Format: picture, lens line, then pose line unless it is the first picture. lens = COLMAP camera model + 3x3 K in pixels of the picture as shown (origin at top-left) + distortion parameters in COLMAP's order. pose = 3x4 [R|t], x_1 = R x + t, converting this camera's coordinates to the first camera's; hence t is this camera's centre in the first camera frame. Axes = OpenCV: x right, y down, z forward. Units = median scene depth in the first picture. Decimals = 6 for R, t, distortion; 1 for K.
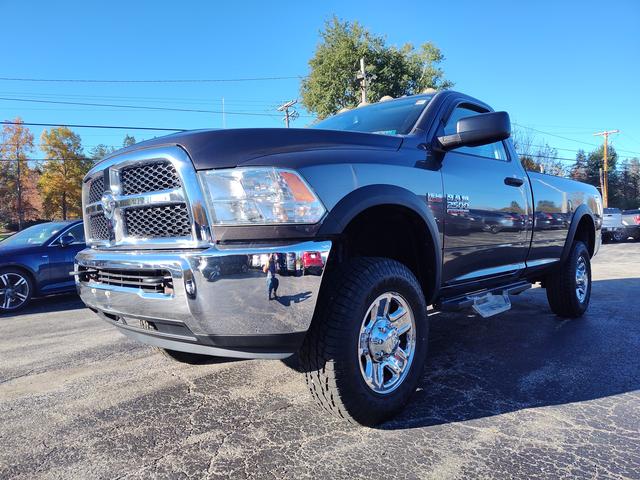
lens RADIAL K [[438.2, 0, 320.0], [0, 438.2, 240.0], [0, 0, 1]] dist [0.057611, -0.061343]
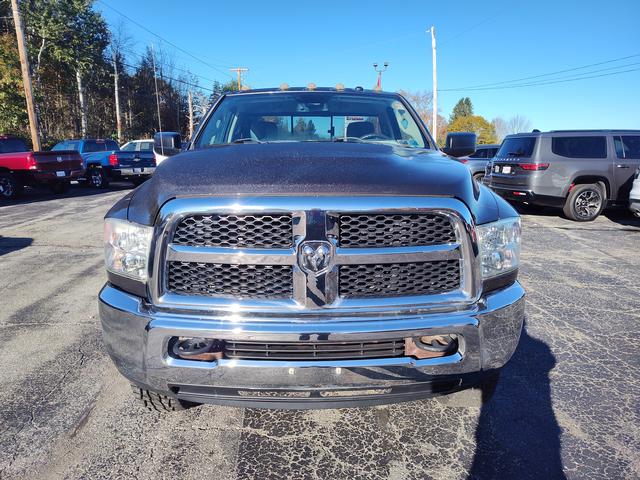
lens RADIAL K [[438.2, 0, 320.0], [0, 438.2, 240.0], [0, 0, 1]] dist [0.057611, -0.061343]
pose [[0.703849, -0.113739, 0.701184, -0.608743], [-0.012532, 0.984956, 0.172349, -0.147563], [-0.710239, -0.130095, 0.691835, 0.295226]]
